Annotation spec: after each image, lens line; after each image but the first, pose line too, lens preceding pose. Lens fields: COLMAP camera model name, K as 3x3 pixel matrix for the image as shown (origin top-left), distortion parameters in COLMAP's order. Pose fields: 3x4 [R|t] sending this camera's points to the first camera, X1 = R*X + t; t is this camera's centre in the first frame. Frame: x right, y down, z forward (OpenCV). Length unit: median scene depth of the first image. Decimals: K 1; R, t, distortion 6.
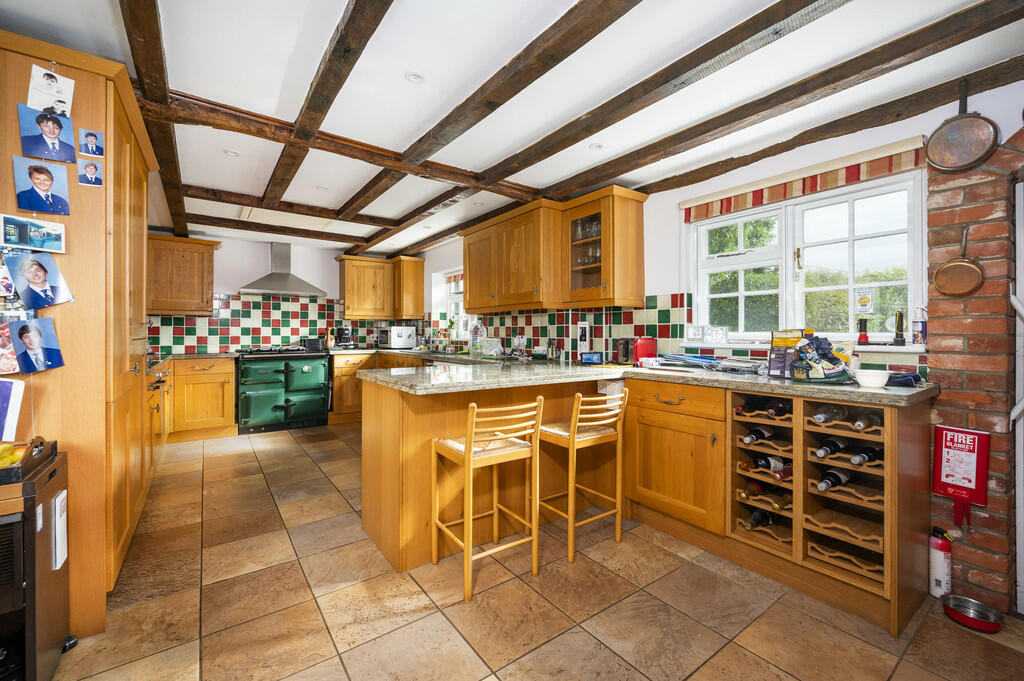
lens RADIAL K [[417.8, 0, 515.9], [0, 417.8, 336.1], [0, 0, 1]] dist [-0.000665, 0.000103]
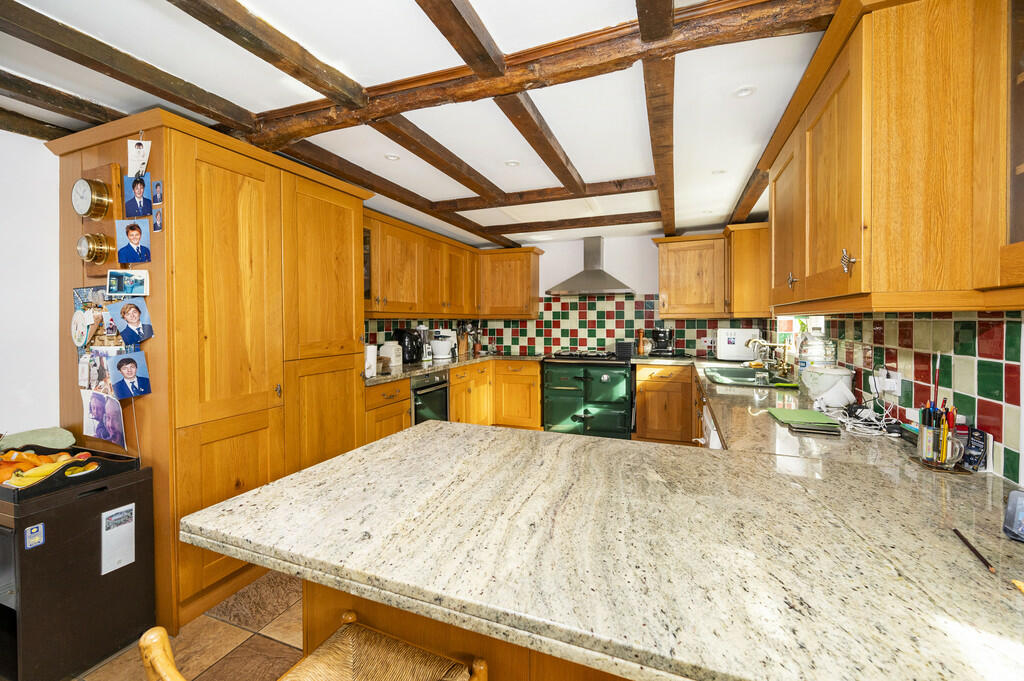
lens RADIAL K [[417.8, 0, 509.6], [0, 417.8, 327.4], [0, 0, 1]] dist [-0.000665, 0.000103]
pose [[0.530113, 0.010773, -0.847859, 0.127306], [-0.000829, 0.999925, 0.012187, -0.037630], [0.847927, -0.005758, 0.530082, 0.372514]]
